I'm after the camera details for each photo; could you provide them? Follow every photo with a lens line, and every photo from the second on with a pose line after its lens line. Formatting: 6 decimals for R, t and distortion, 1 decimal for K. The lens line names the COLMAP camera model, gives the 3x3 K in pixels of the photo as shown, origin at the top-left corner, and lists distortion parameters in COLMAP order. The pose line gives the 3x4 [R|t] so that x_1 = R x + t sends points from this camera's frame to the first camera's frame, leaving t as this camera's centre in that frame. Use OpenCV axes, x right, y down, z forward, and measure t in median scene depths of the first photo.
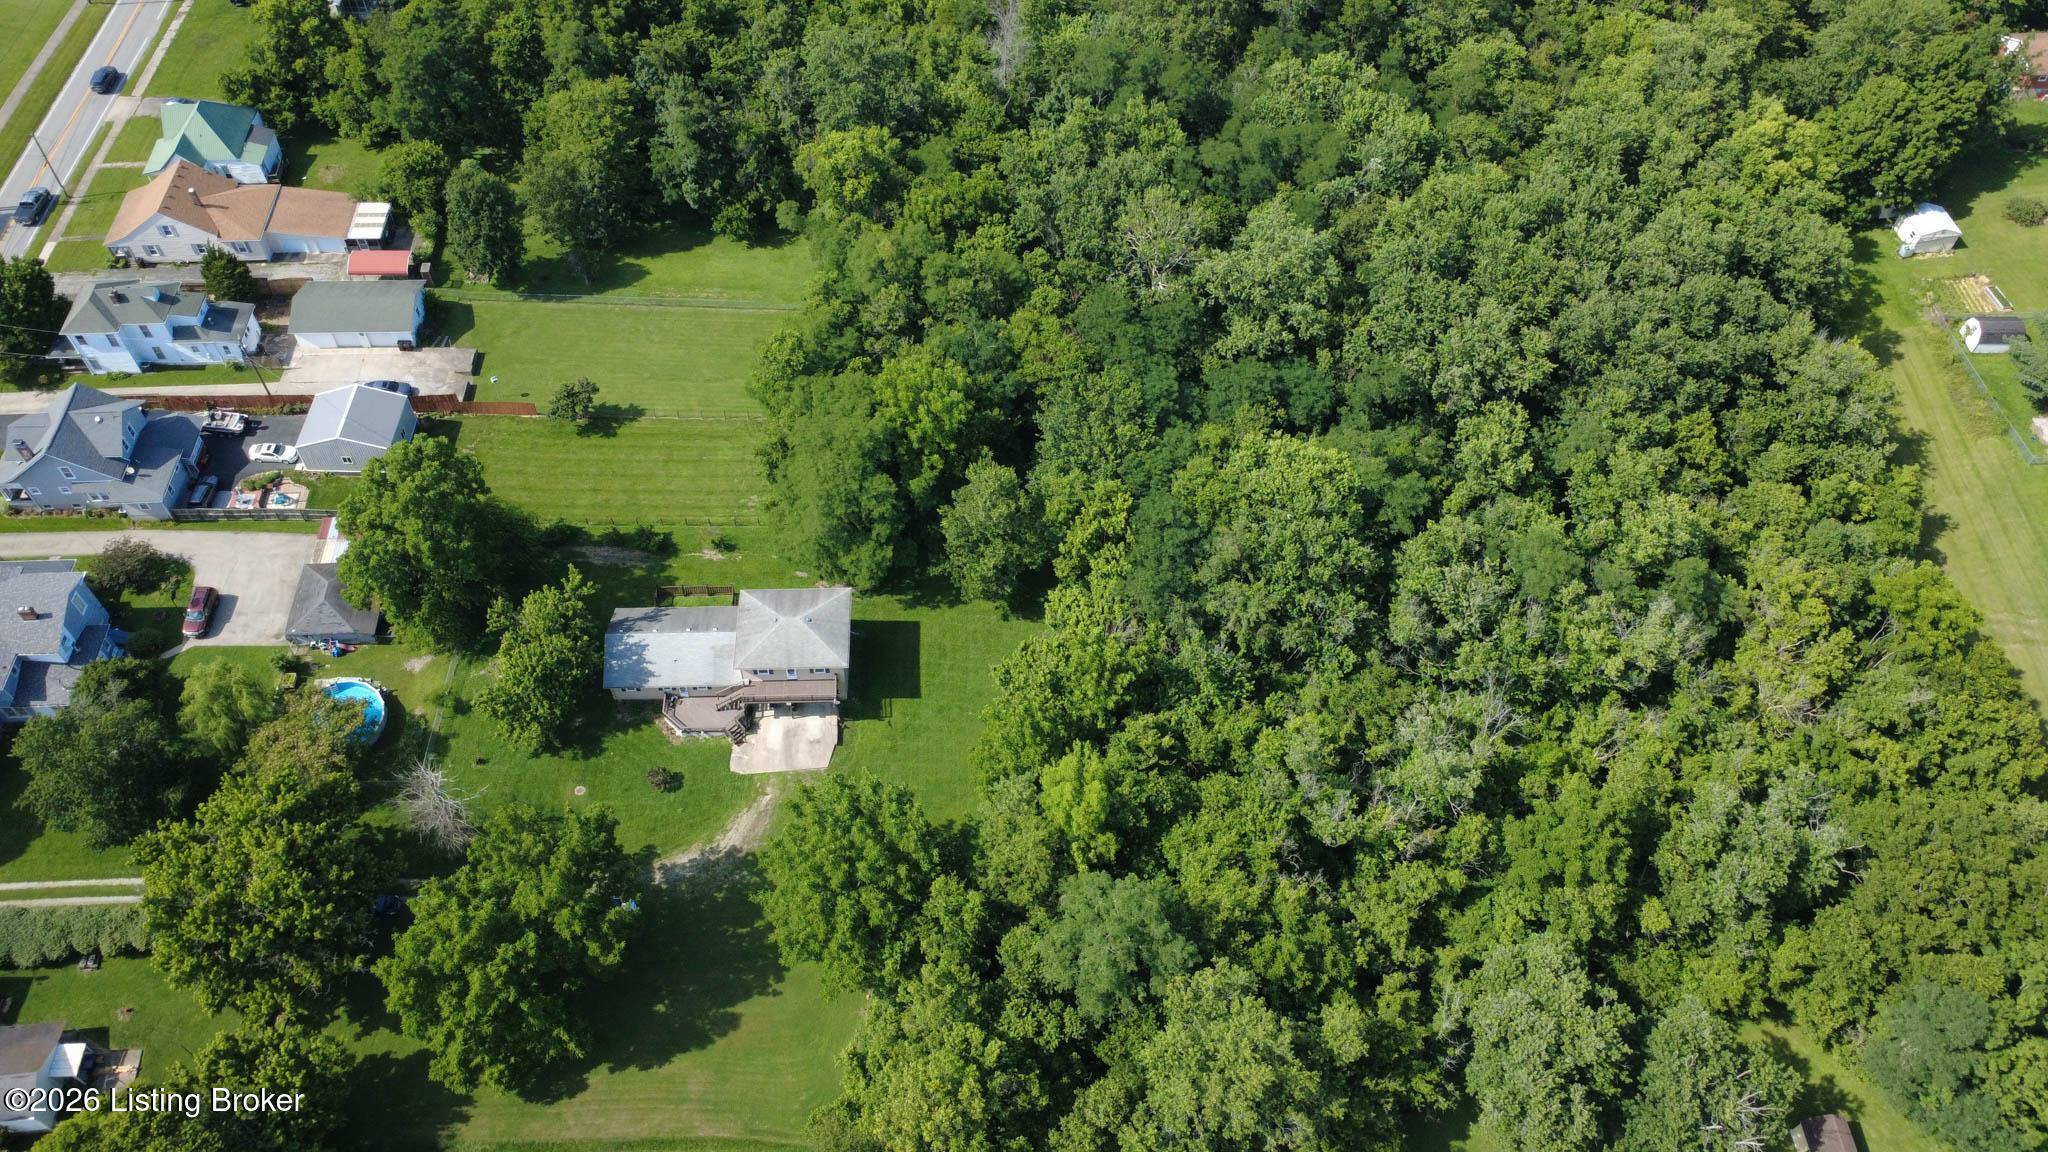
lens RADIAL K [[1497.1, 0, 1025.3], [0, 1497.1, 578.4], [0, 0, 1]] dist [0.002599, 0.001715]
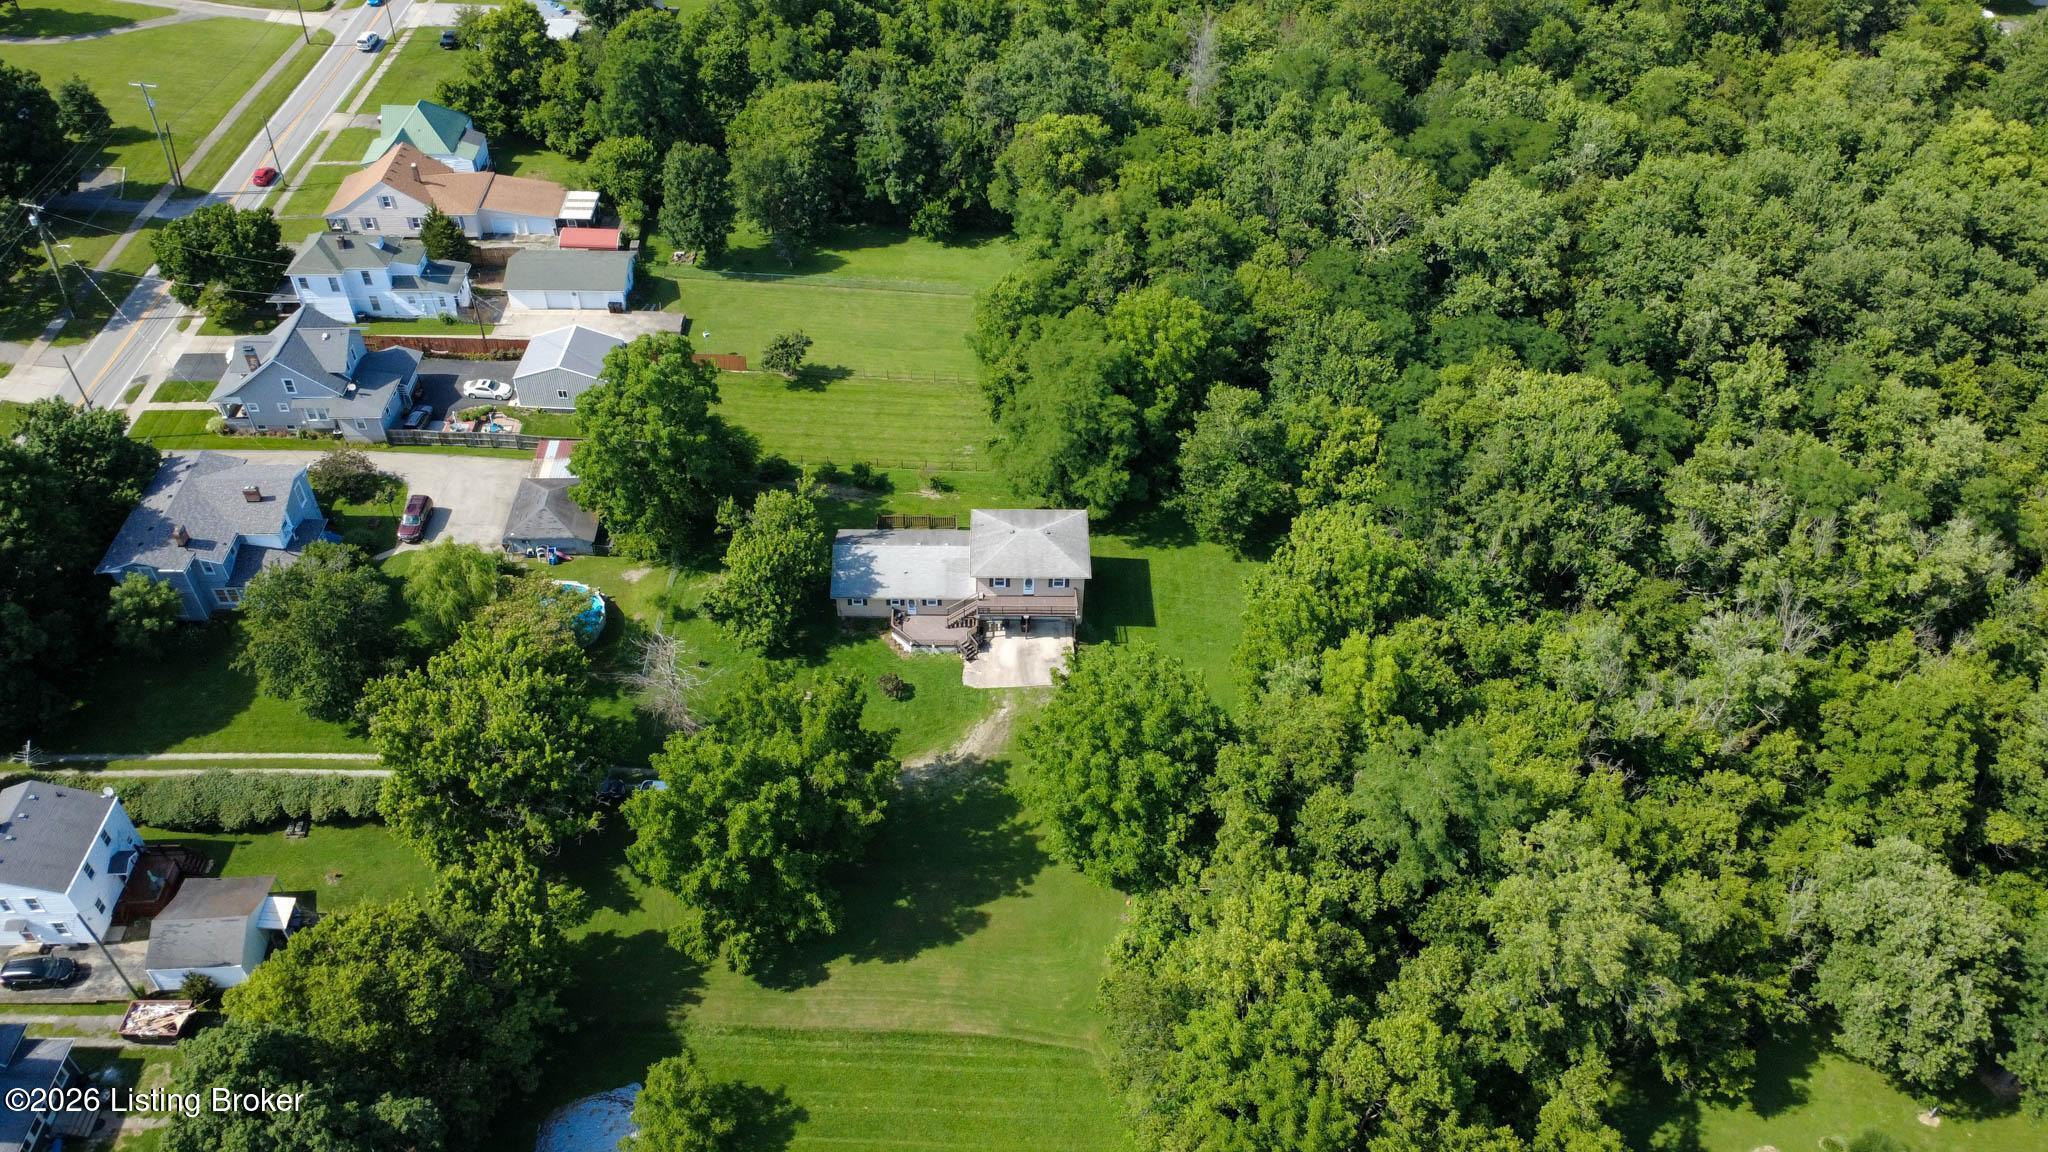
lens RADIAL K [[1496.7, 0, 1024.0], [0, 1496.7, 576.0], [0, 0, 1]] dist [0.003257, 0.000466]
pose [[0.999515, 0.018207, -0.025274, -0.129167], [-0.022149, 0.985935, -0.165652, 0.204288], [0.021902, 0.166132, 0.985860, 0.060567]]
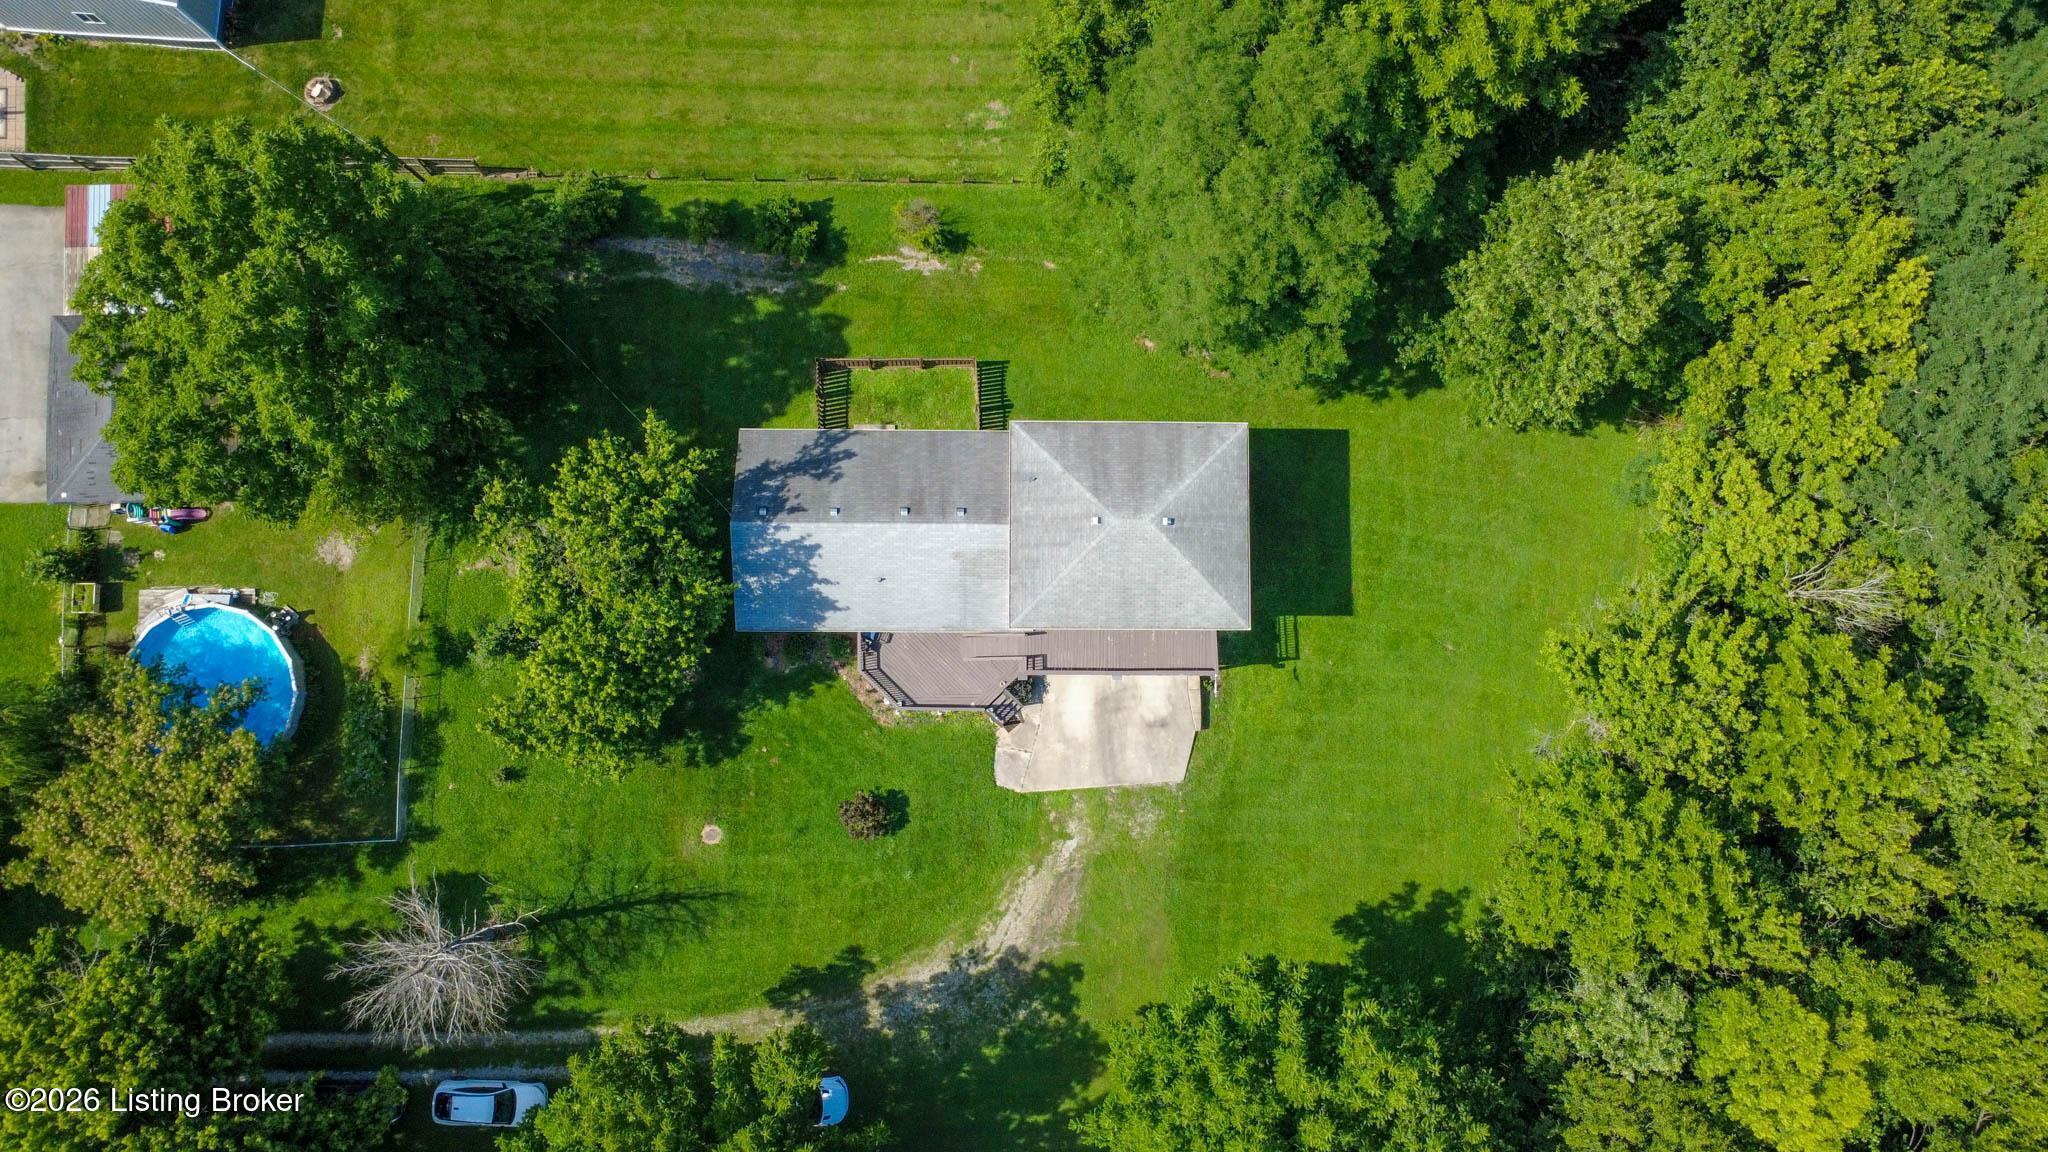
lens RADIAL K [[1497.1, 0, 1025.3], [0, 1497.1, 578.4], [0, 0, 1]] dist [0.002599, 0.001715]
pose [[0.999096, 0.042512, 0.000877, -0.180318], [-0.036218, 0.840010, 0.541361, -0.198046], [0.022278, -0.540903, 0.840790, 0.574649]]
